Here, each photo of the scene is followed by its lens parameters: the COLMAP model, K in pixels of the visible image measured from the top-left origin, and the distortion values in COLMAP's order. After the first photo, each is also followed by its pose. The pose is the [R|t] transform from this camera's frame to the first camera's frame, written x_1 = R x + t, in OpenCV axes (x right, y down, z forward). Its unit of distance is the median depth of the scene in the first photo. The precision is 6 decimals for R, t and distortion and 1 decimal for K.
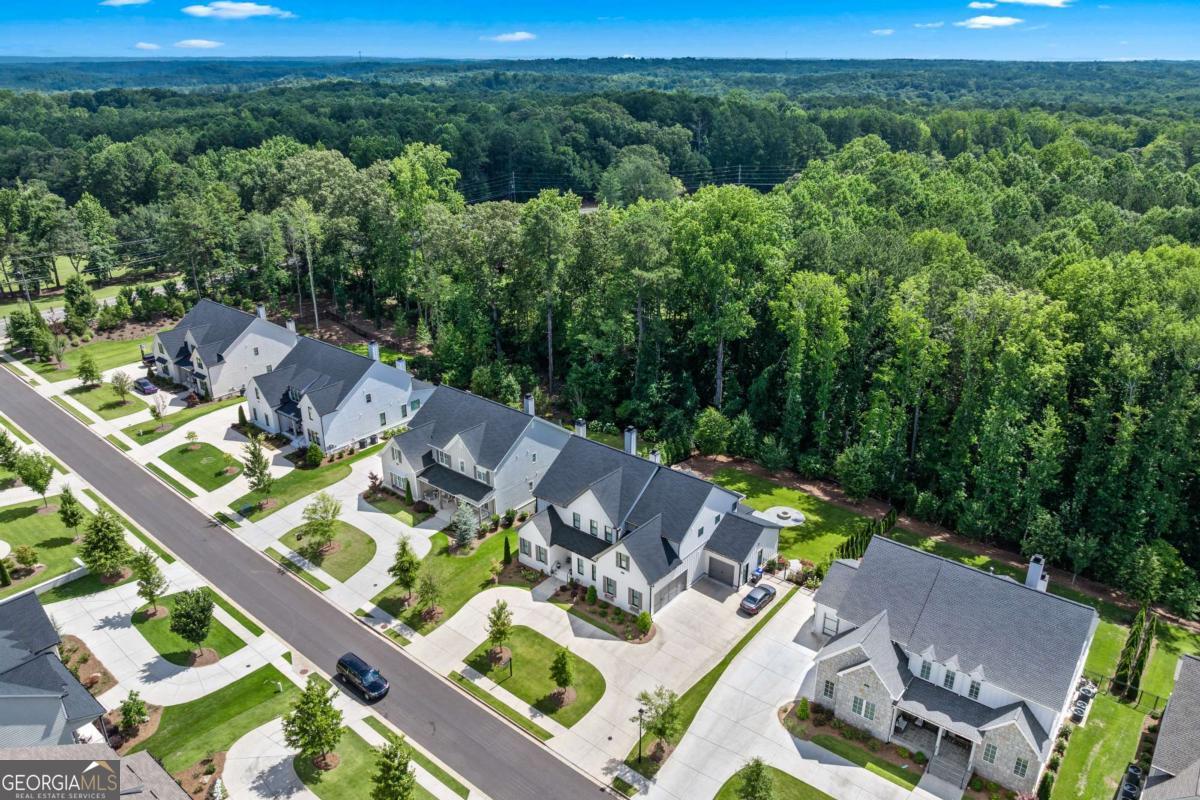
lens RADIAL K [[833.7, 0, 613.9], [0, 833.7, 395.8], [0, 0, 1]] dist [-0.027345, -0.001358]
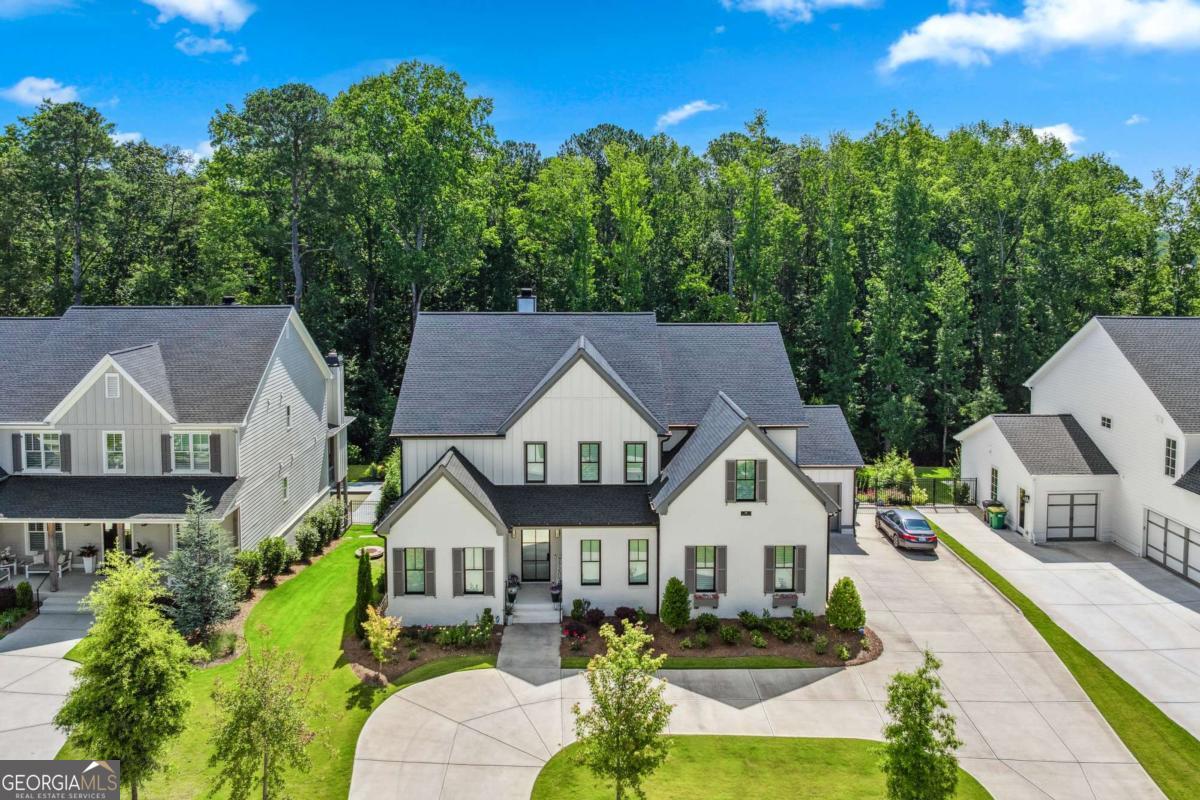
lens RADIAL K [[872.9, 0, 583.8], [0, 872.9, 284.8], [0, 0, 1]] dist [-0.021539, -0.003583]
pose [[0.776753, -0.030026, 0.629089, -0.302810], [0.239047, 0.938172, -0.250380, 0.186645], [-0.582675, 0.344865, 0.735906, 0.661745]]
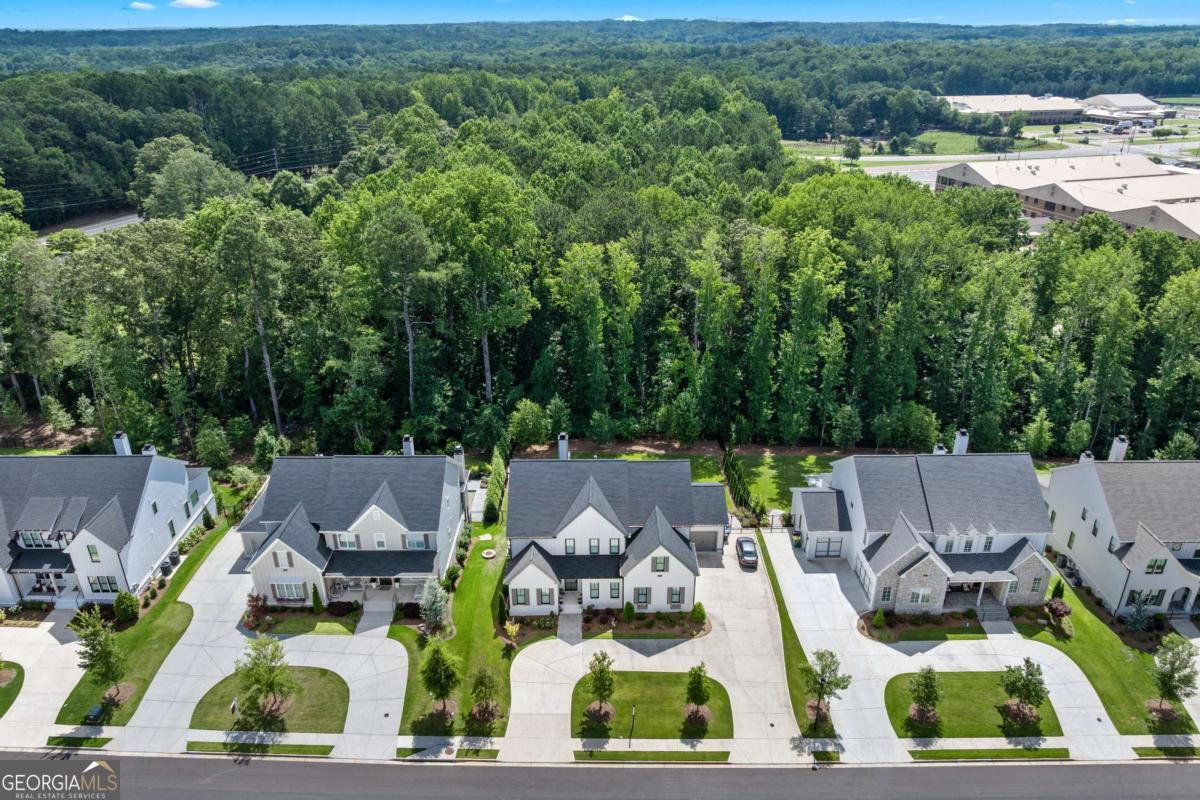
lens RADIAL K [[841.2, 0, 600.0], [0, 841.2, 400.0], [0, 0, 1]] dist [-0.028775, -0.002246]
pose [[0.779754, -0.261765, 0.568738, -0.520034], [0.240379, 0.963950, 0.114098, -0.106997], [-0.578102, 0.047744, 0.814566, 0.225836]]
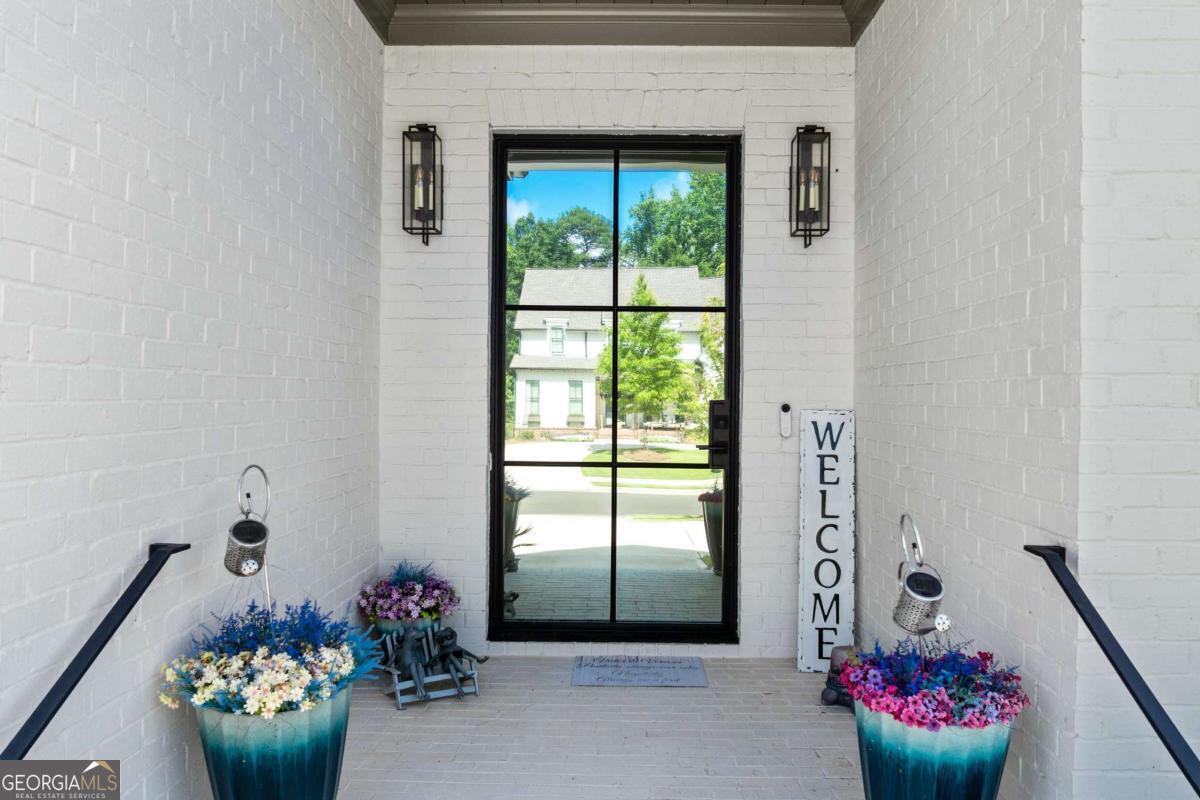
lens RADIAL K [[841.2, 0, 600.0], [0, 841.2, 400.0], [0, 0, 1]] dist [-0.028775, -0.002246]
pose [[0.799726, 0.008379, 0.600307, -0.076600], [0.216668, 0.928488, -0.301604, 0.213124], [-0.559905, 0.371268, 0.740721, 1.014164]]
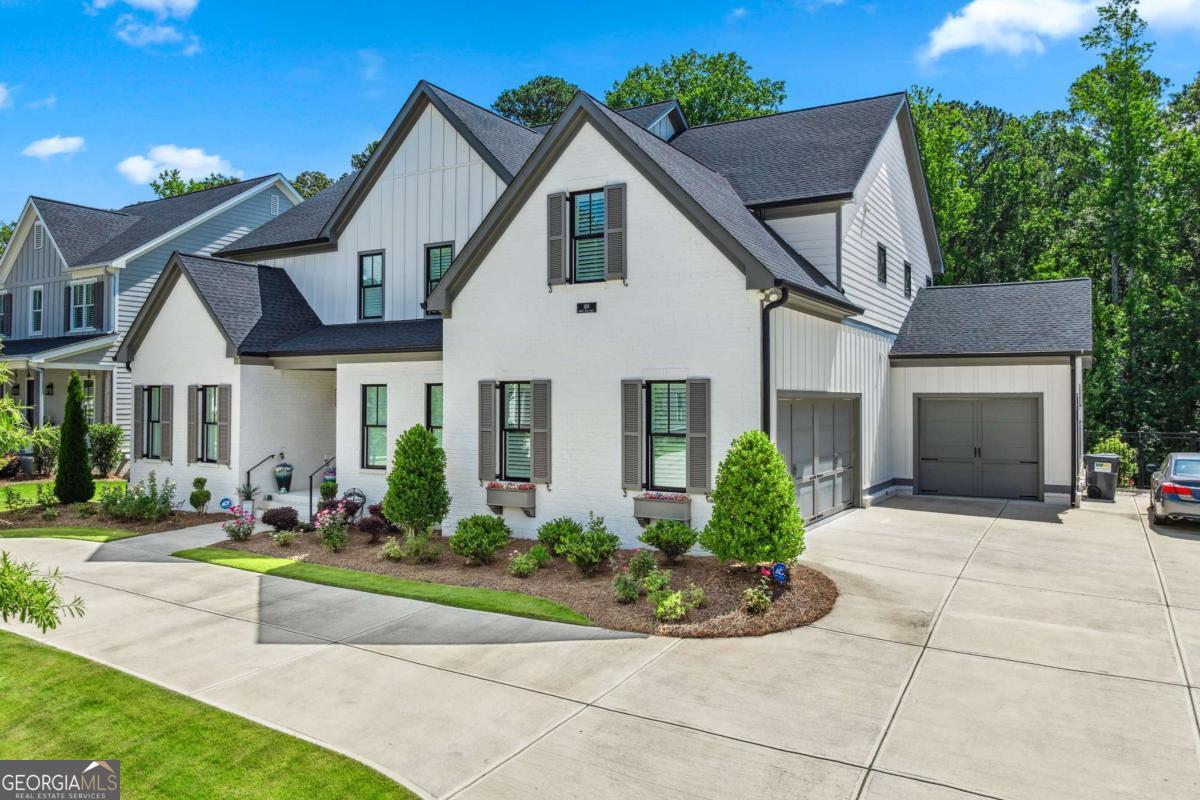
lens RADIAL K [[856.7, 0, 599.2], [0, 856.7, 354.6], [0, 0, 1]] dist [-0.036965, 0.004357]
pose [[0.990609, 0.008882, 0.136435, -0.012111], [0.049665, 0.906346, -0.419607, 0.288994], [-0.127384, 0.422442, 0.897394, 0.794966]]
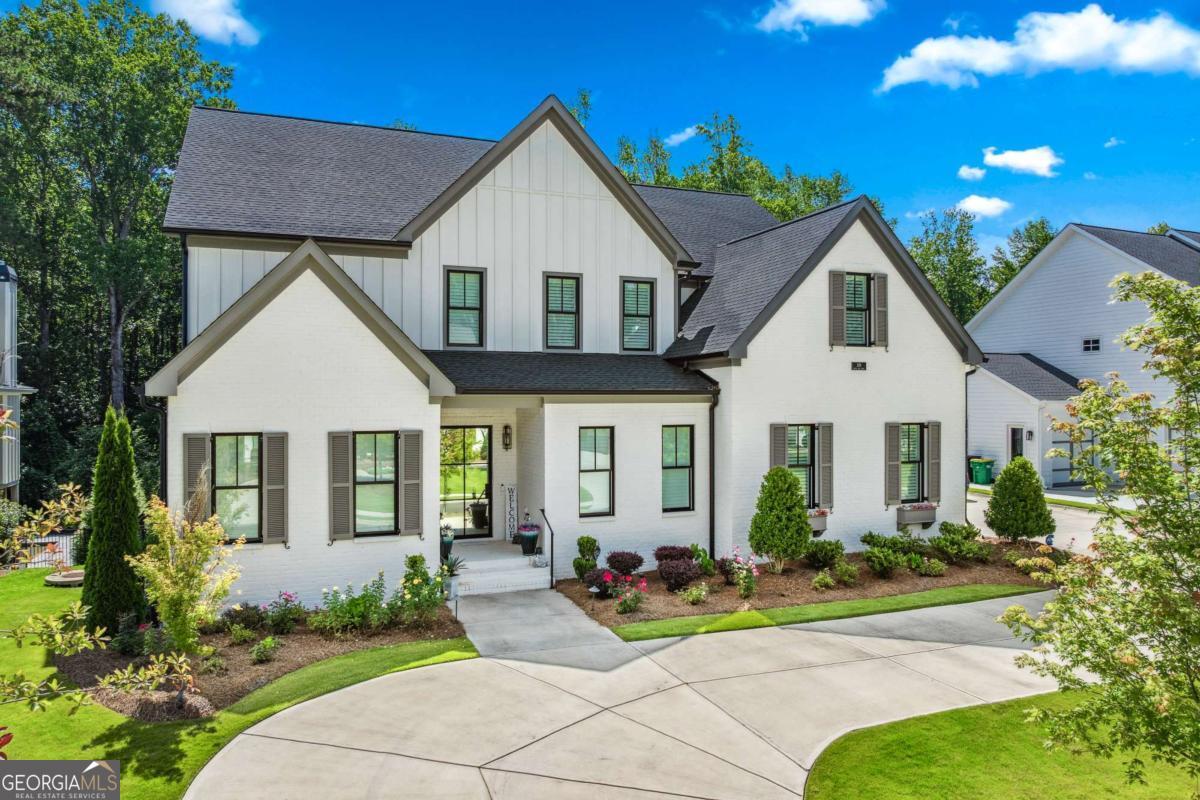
lens RADIAL K [[837.0, 0, 600.0], [0, 837.0, 400.0], [0, 0, 1]] dist [-0.037057, 0.000459]
pose [[0.487565, 0.003590, 0.873079, -0.222359], [0.331150, 0.924511, -0.188730, 0.231182], [-0.807849, 0.381138, 0.449570, 0.913307]]
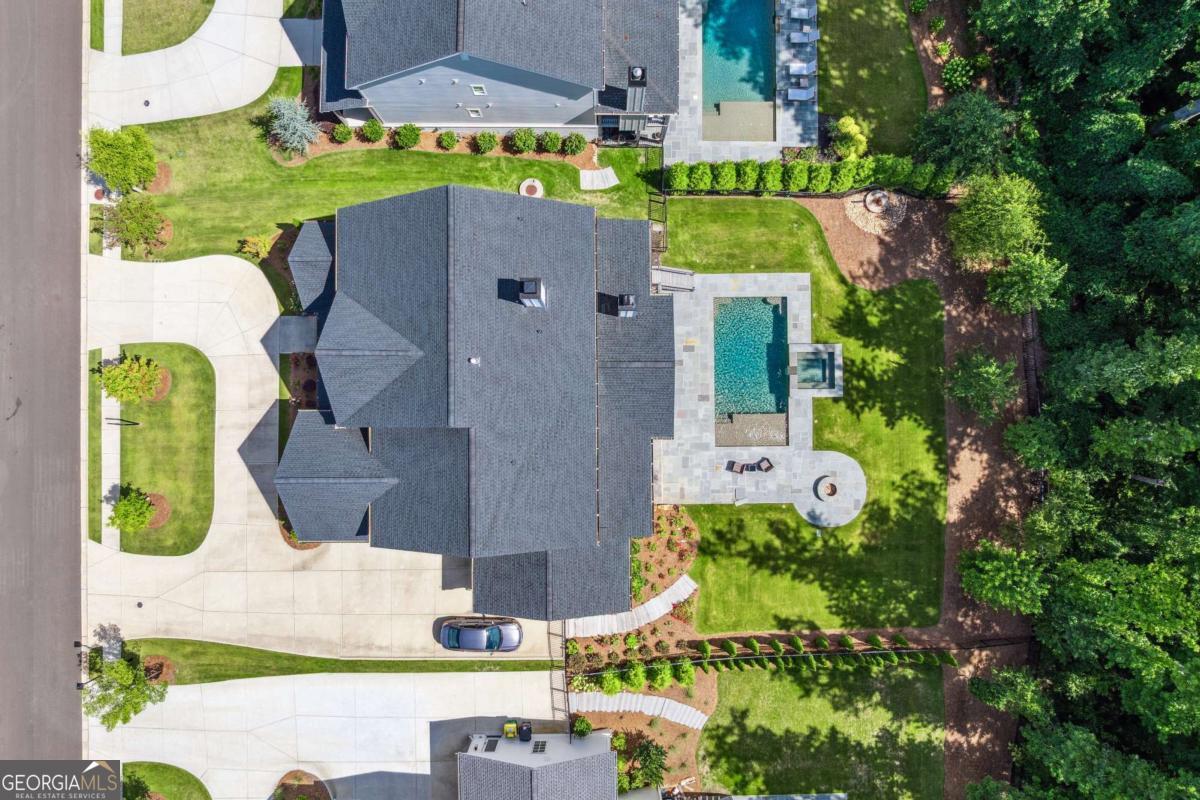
lens RADIAL K [[837.0, 0, 600.0], [0, 837.0, 400.0], [0, 0, 1]] dist [-0.037057, 0.000459]
pose [[0.626073, 0.779583, -0.016847, 0.103773], [-0.294357, 0.256291, 0.920689, -0.381103], [0.722071, -0.571459, 0.389933, 0.910371]]
